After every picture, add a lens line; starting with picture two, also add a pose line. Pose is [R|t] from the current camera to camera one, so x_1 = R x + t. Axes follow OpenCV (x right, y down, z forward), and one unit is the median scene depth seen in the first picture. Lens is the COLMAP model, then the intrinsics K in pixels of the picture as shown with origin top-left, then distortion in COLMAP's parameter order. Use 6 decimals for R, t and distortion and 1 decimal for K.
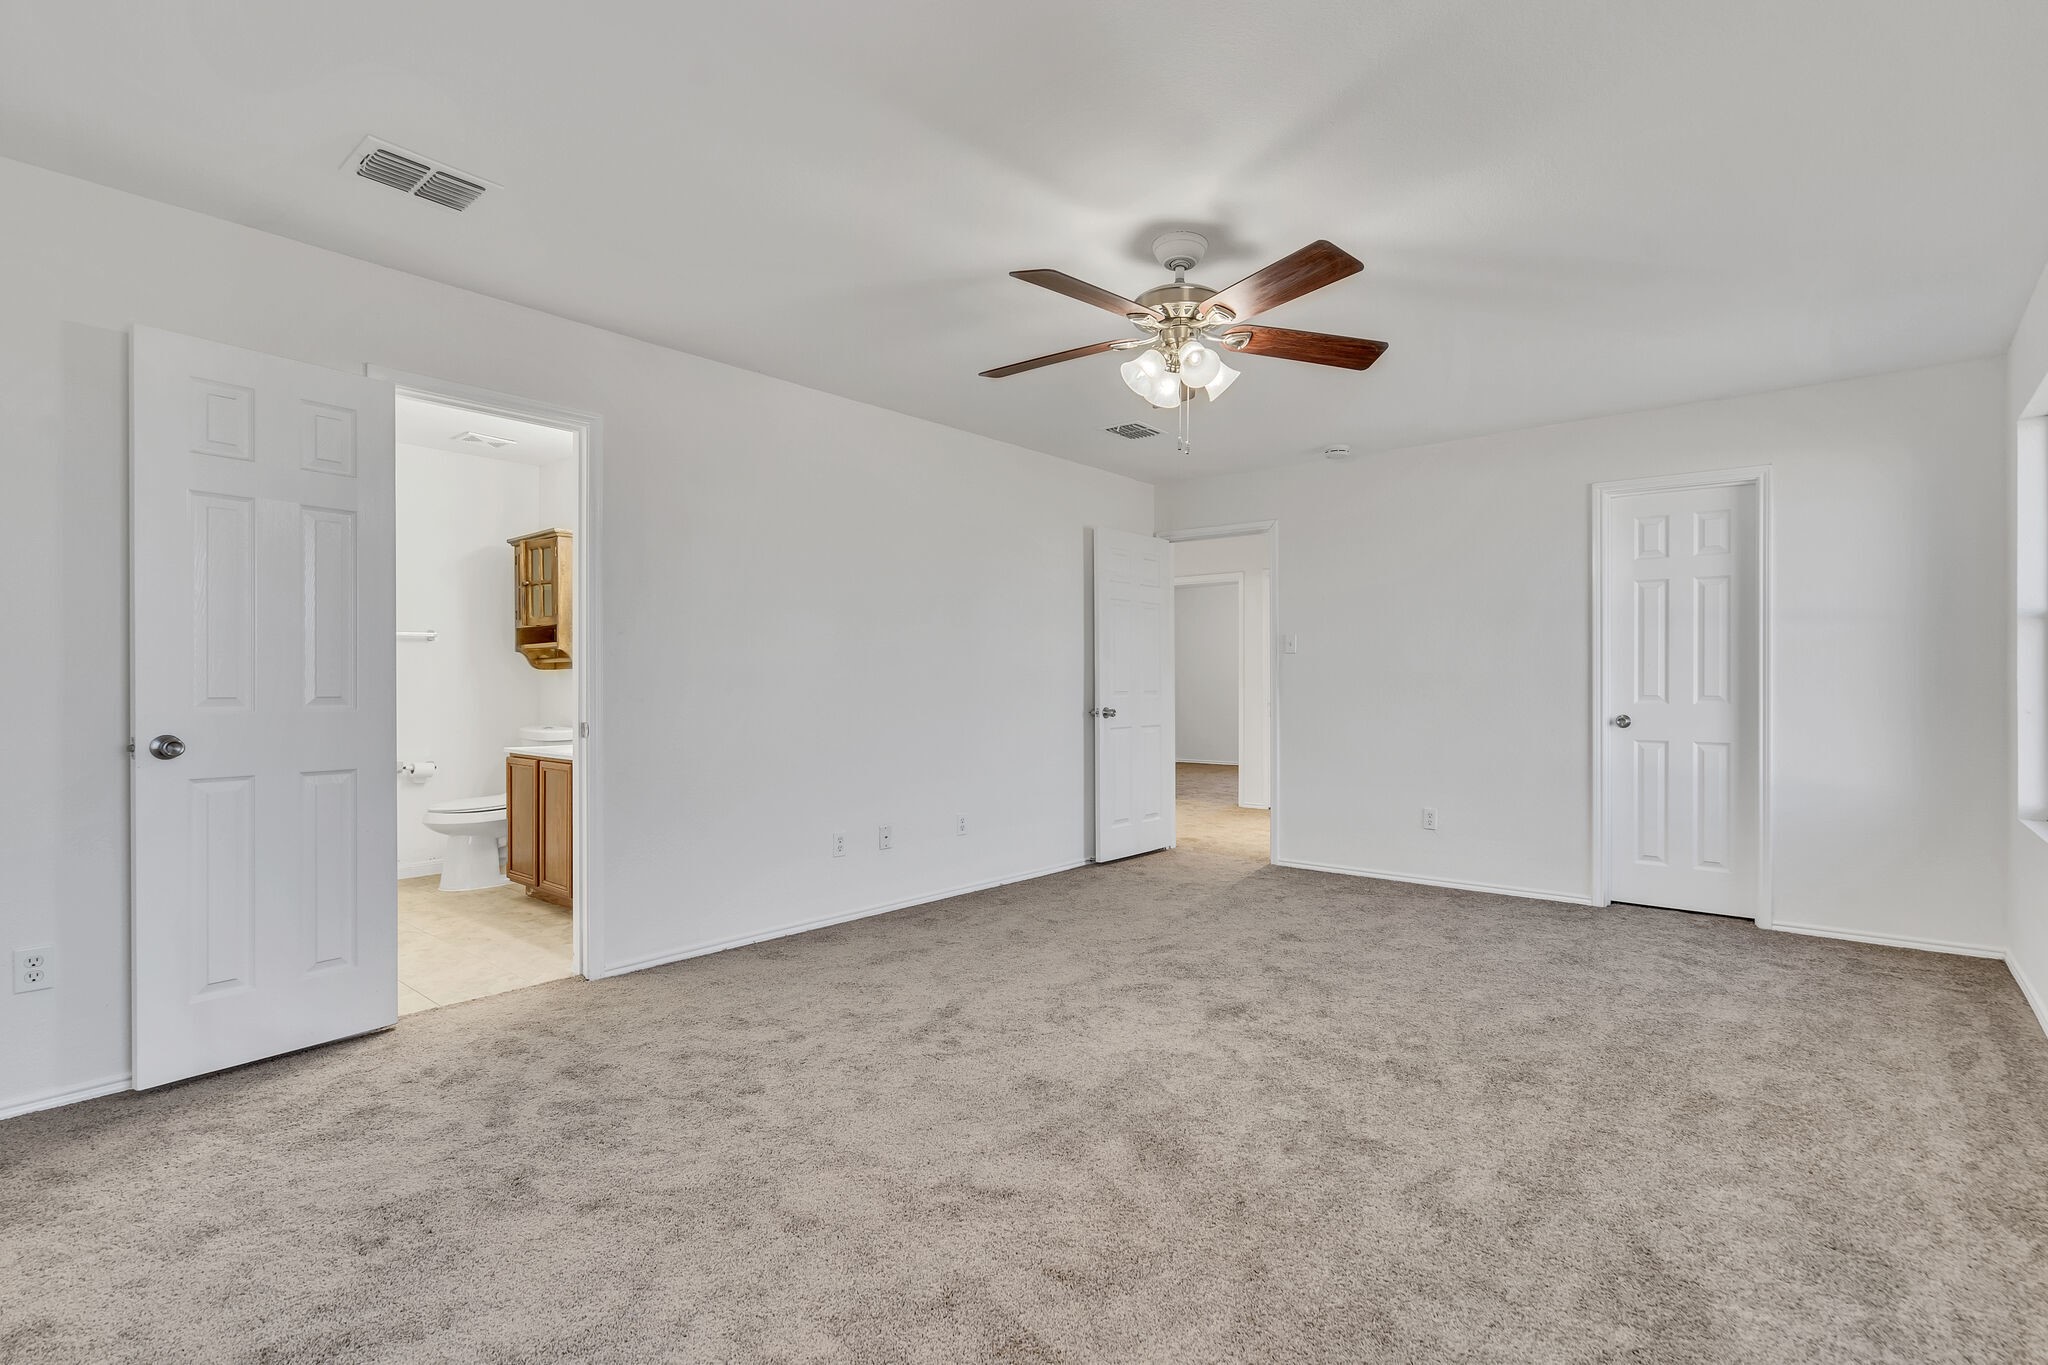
lens RADIAL K [[943.9, 0, 1024.0], [0, 943.9, 682.5], [0, 0, 1]] dist [0.002068, 0.000360]
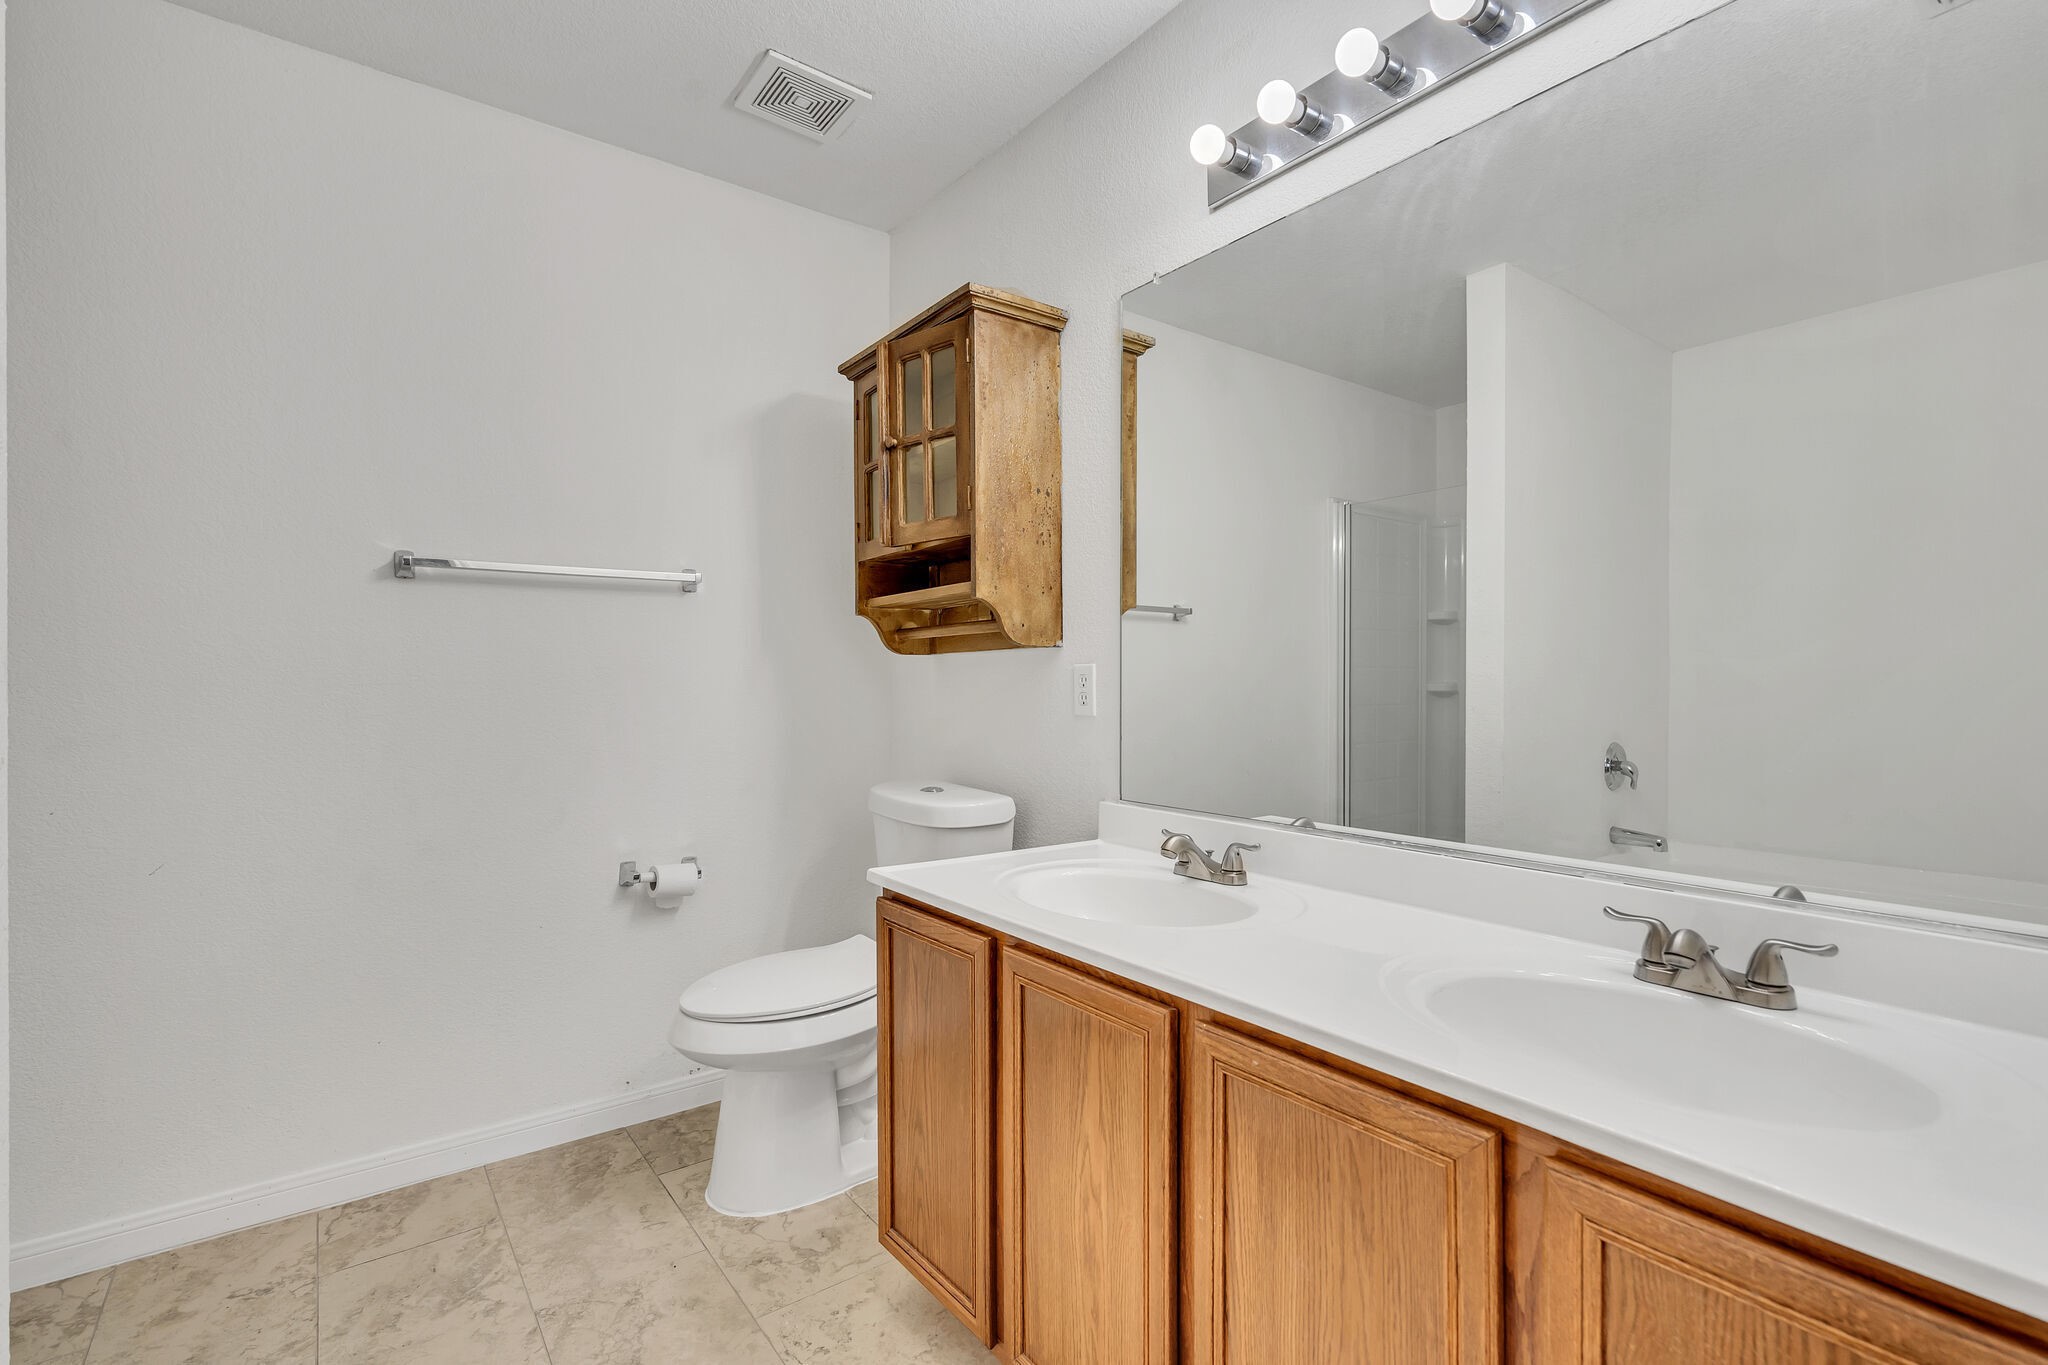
lens RADIAL K [[943.9, 0, 1024.0], [0, 943.9, 682.5], [0, 0, 1]] dist [0.002068, 0.000360]
pose [[0.973515, 0.000272, -0.228622, -0.367258], [0.002062, 0.999948, 0.009973, -0.004385], [0.228613, -0.010181, 0.973464, 0.594426]]
